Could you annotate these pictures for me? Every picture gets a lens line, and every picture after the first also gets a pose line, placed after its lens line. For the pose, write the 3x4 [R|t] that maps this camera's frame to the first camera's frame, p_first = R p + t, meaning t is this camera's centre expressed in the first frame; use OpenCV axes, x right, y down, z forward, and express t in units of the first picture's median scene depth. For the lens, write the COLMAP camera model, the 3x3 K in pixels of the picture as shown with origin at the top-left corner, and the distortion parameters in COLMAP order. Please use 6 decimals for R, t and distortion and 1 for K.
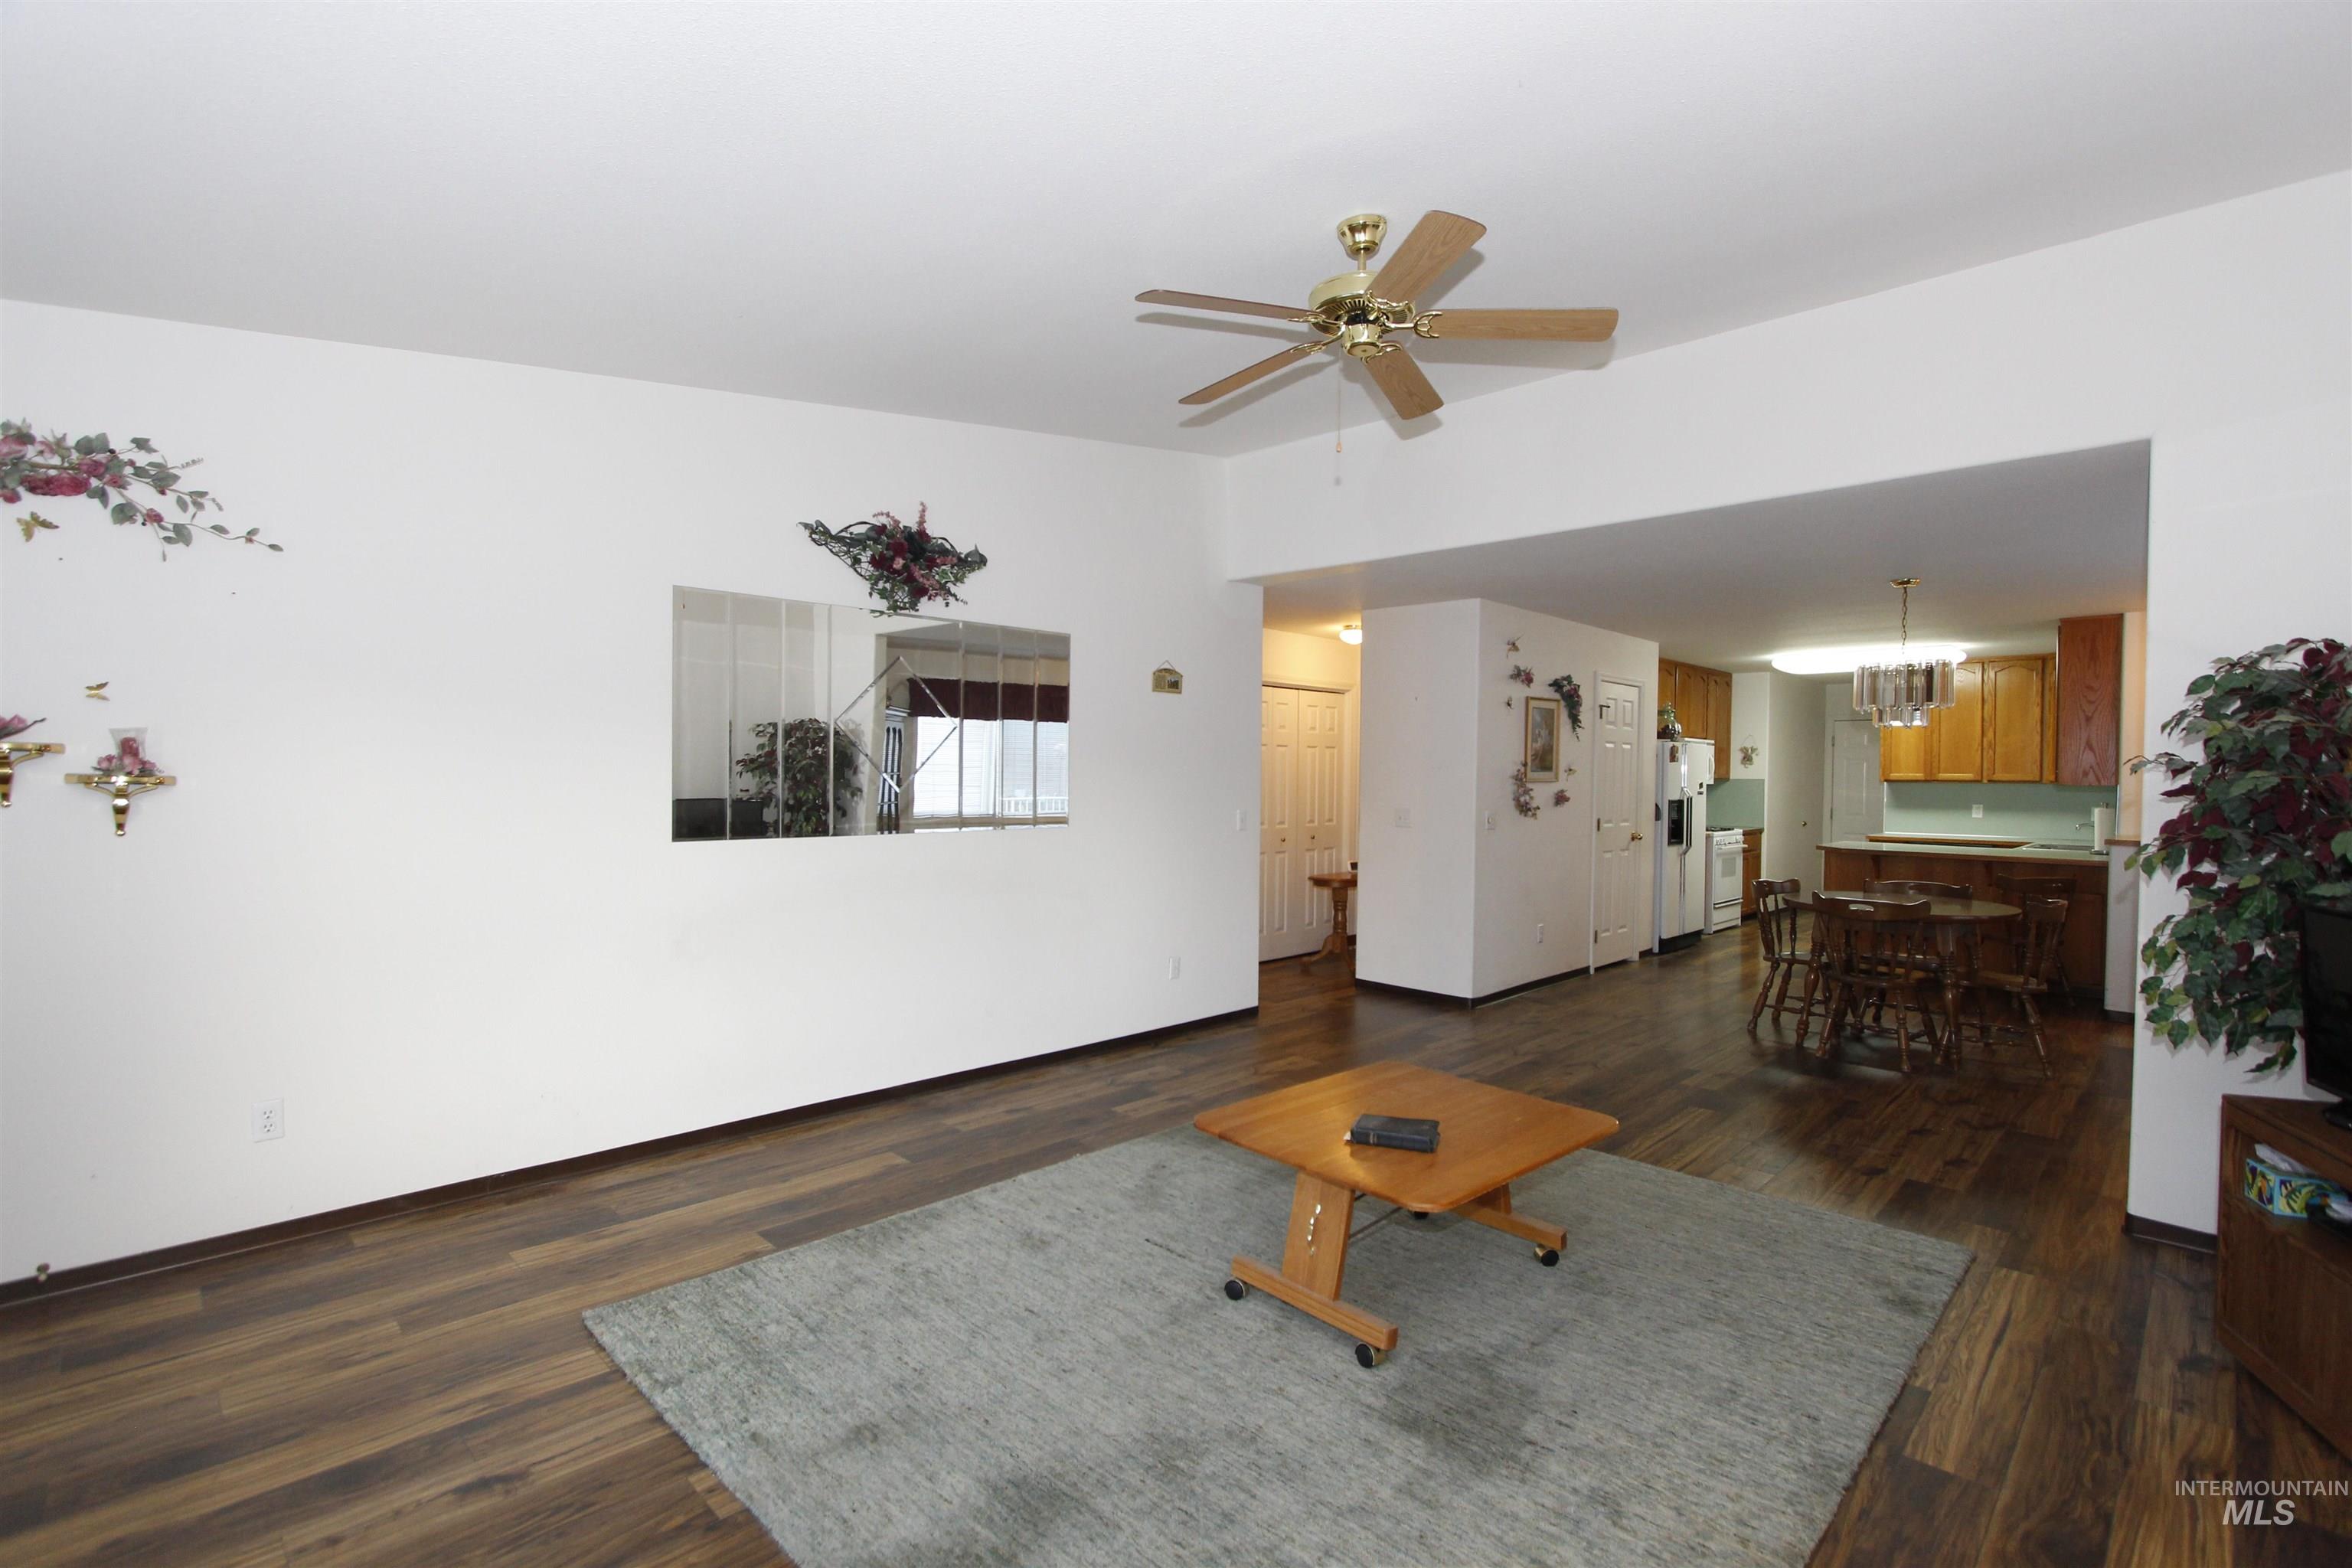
lens RADIAL K [[1081.3, 0, 1184.1], [0, 1081.3, 795.5], [0, 0, 1]] dist [-0.013364, 0.001184]
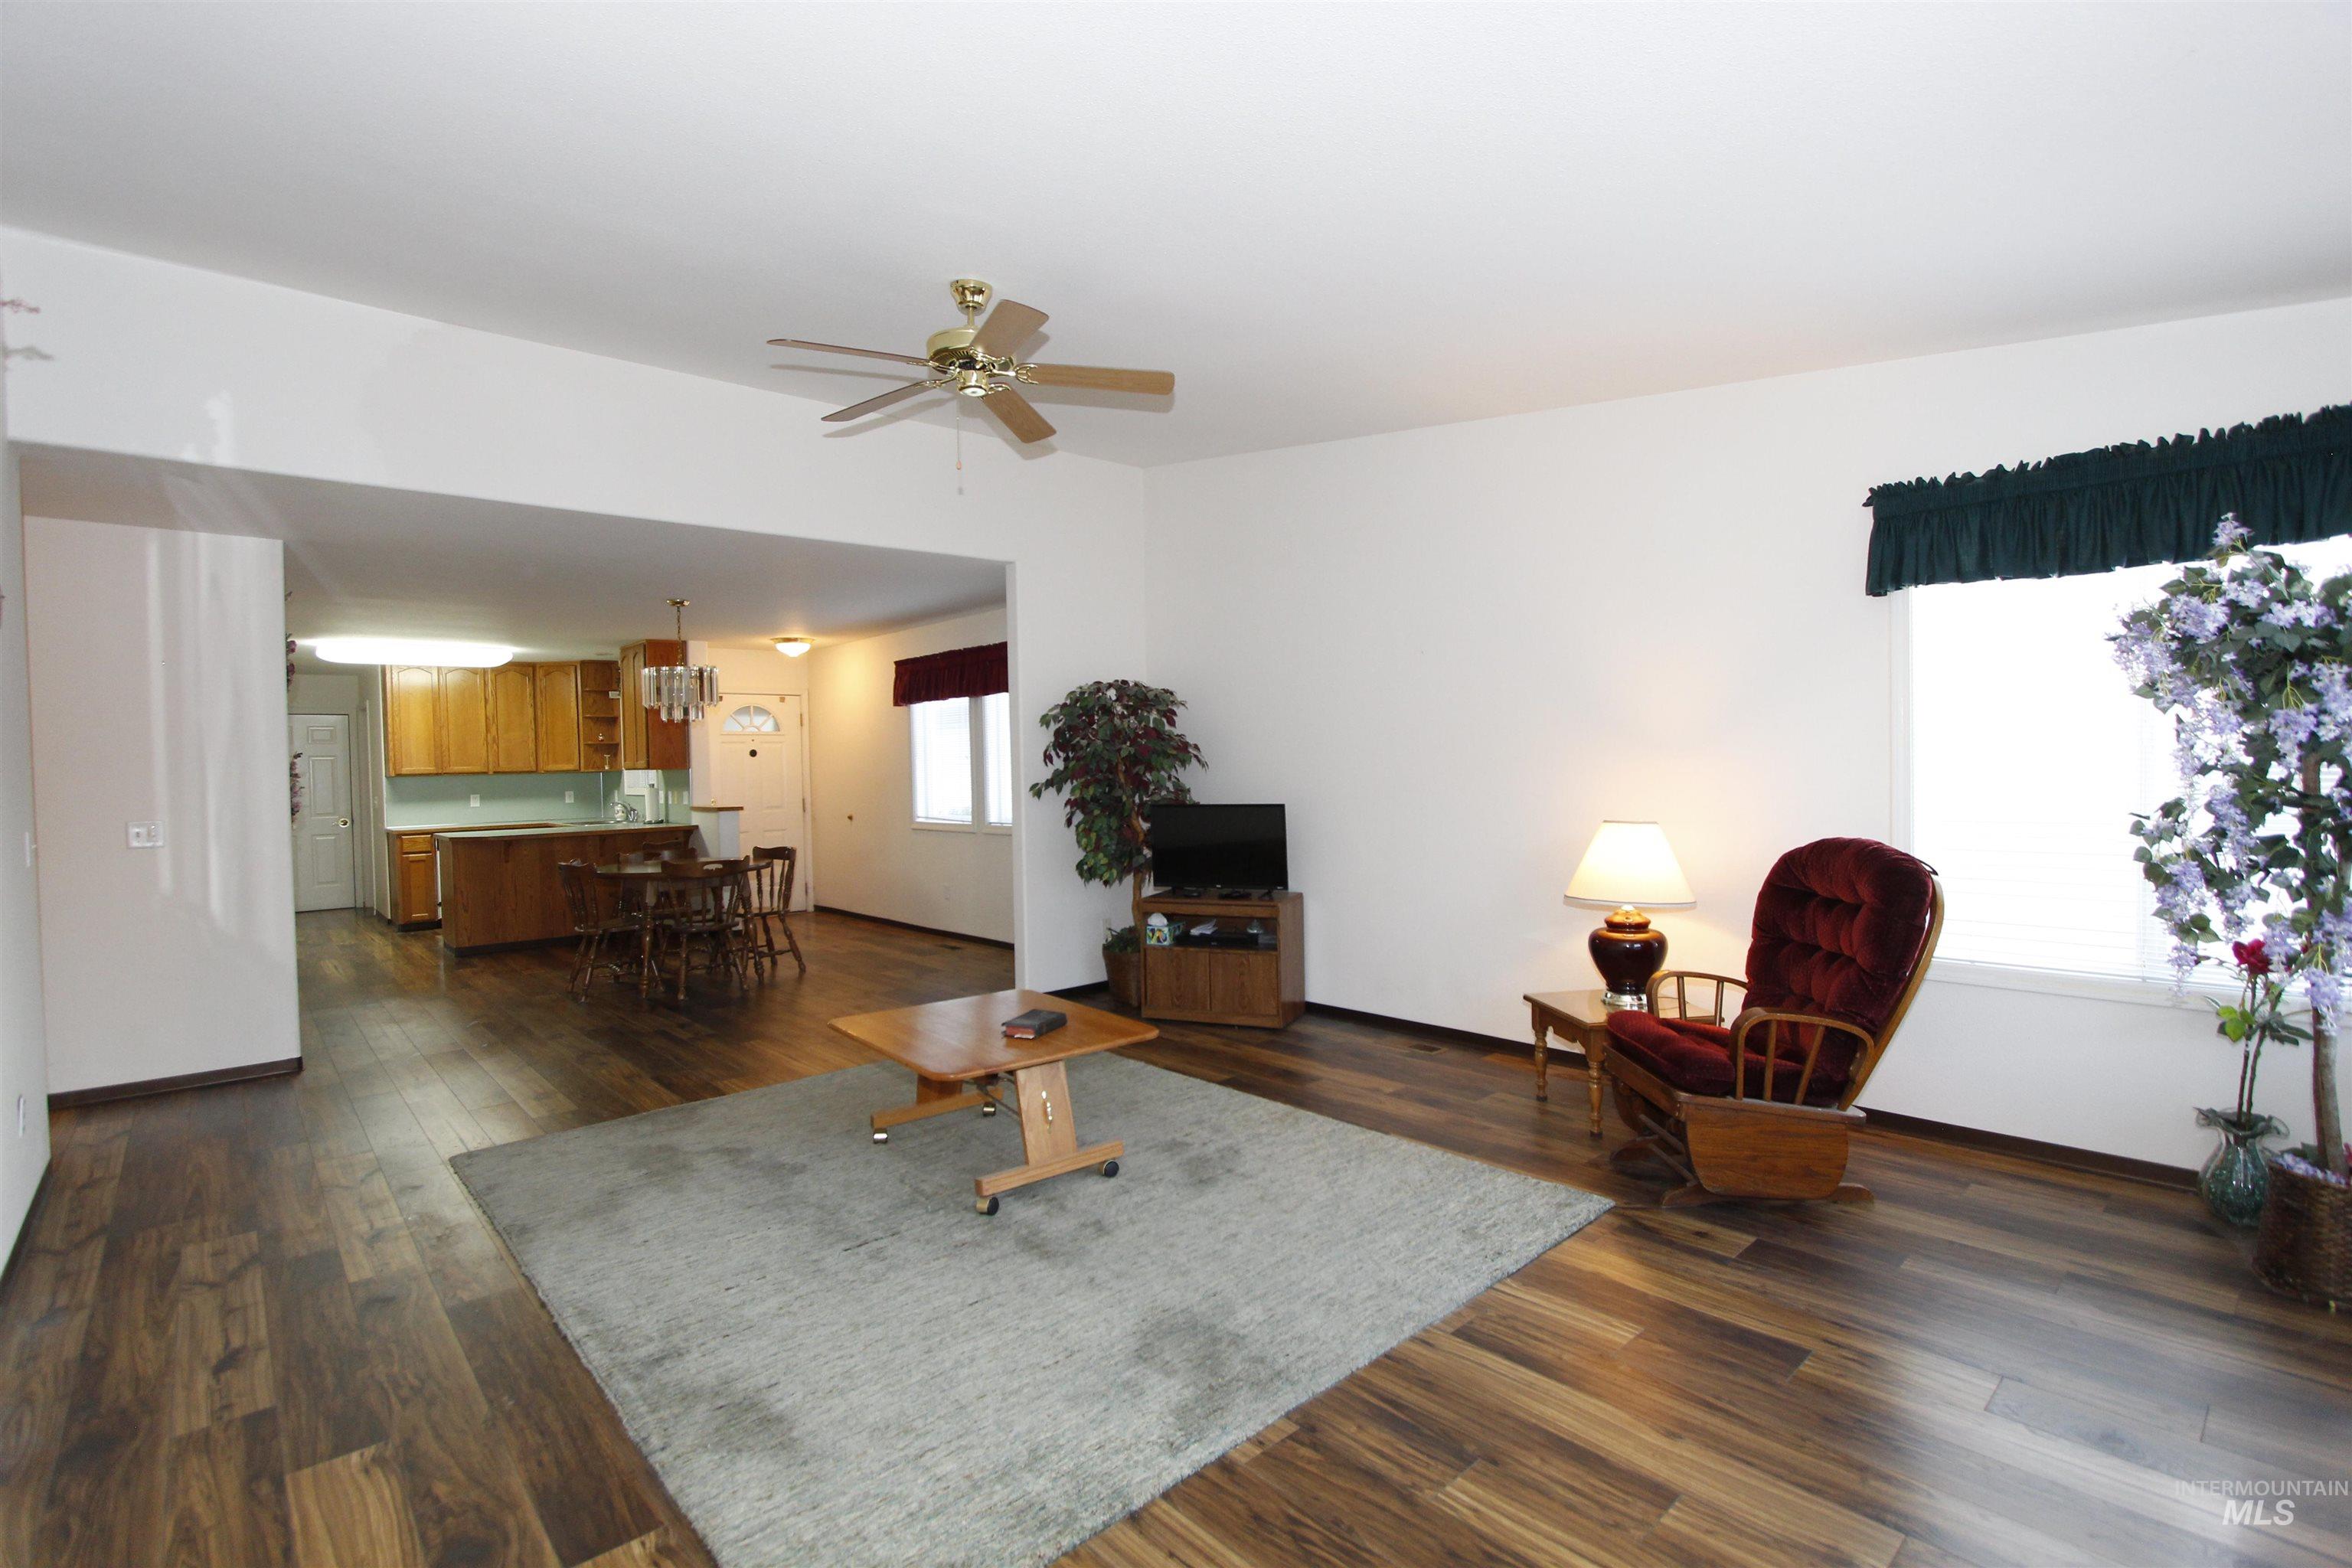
lens RADIAL K [[1081.3, 0, 1184.2], [0, 1081.3, 795.1], [0, 0, 1]] dist [-0.013364, 0.001184]
pose [[0.058015, -0.039948, 0.997516, -0.357463], [0.044446, 0.998312, 0.037395, 0.000103], [-0.997326, 0.042166, 0.059693, 0.247323]]
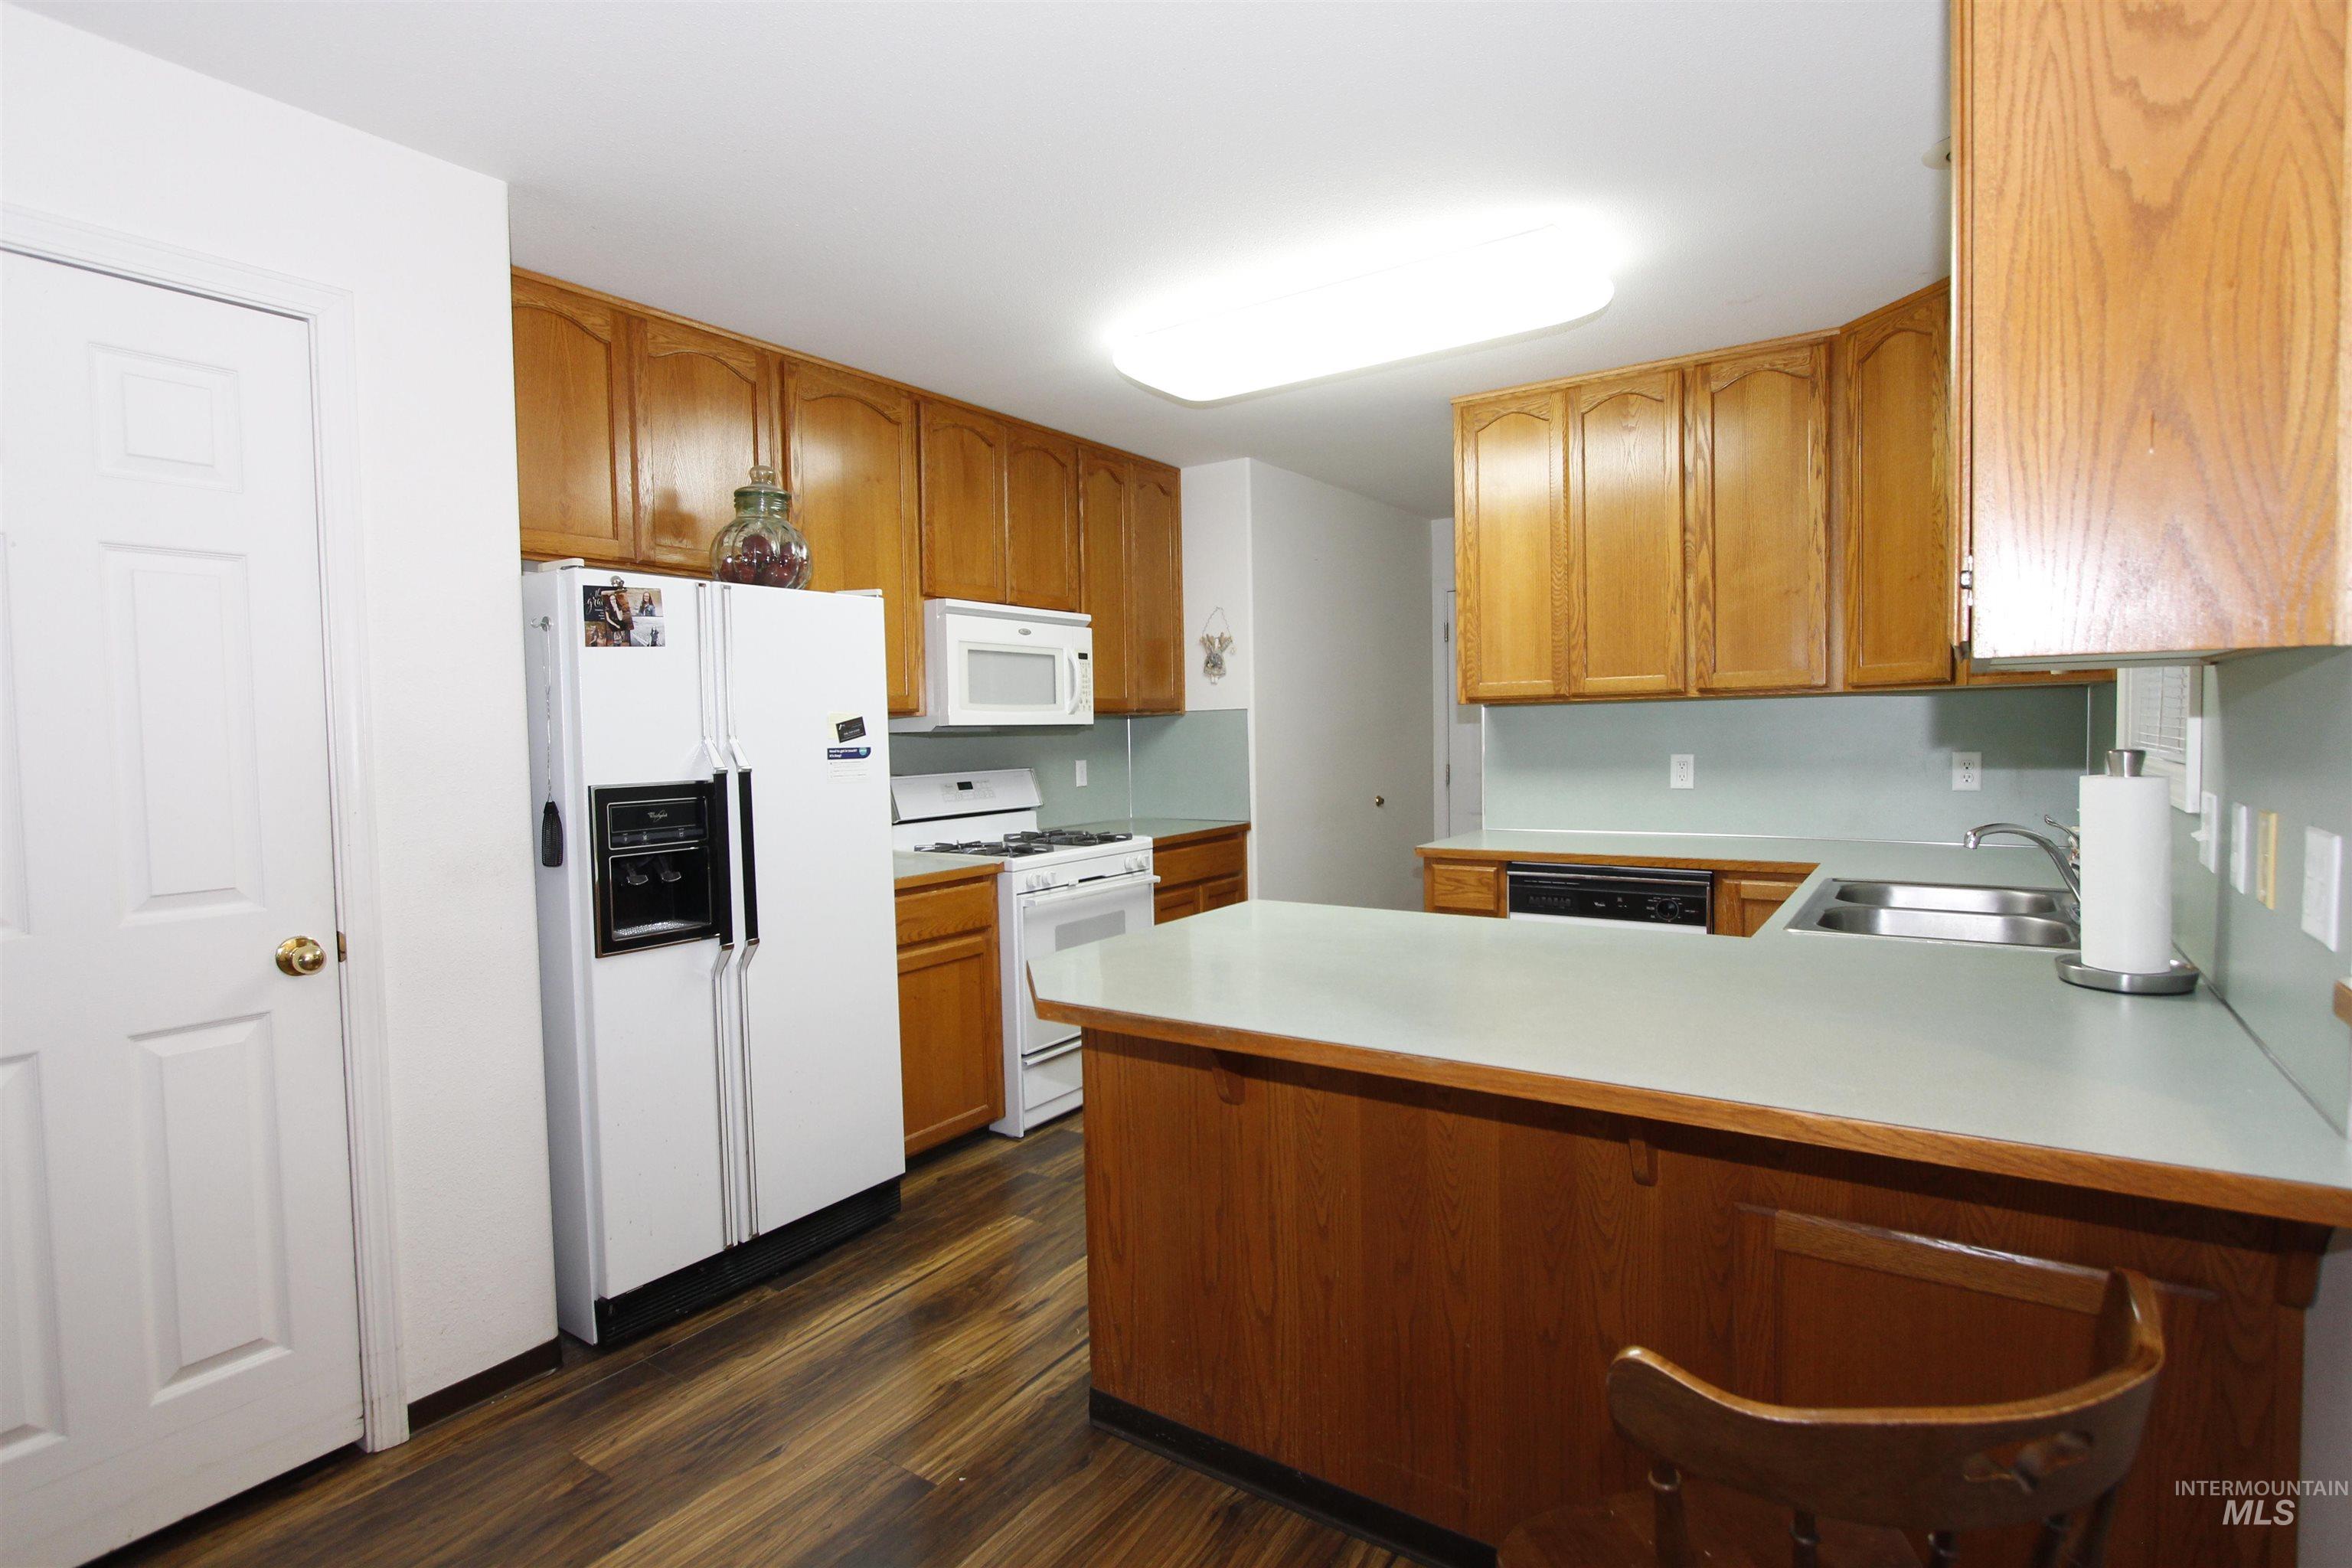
lens RADIAL K [[1157.7, 0, 1176.6], [0, 1157.7, 775.2], [0, 0, 1]] dist [-0.014045, 0.001642]
pose [[0.983617, -0.039527, 0.175886, 0.555671], [0.035883, 0.999071, 0.023854, -0.000597], [-0.176665, -0.017152, 0.984122, 0.711177]]
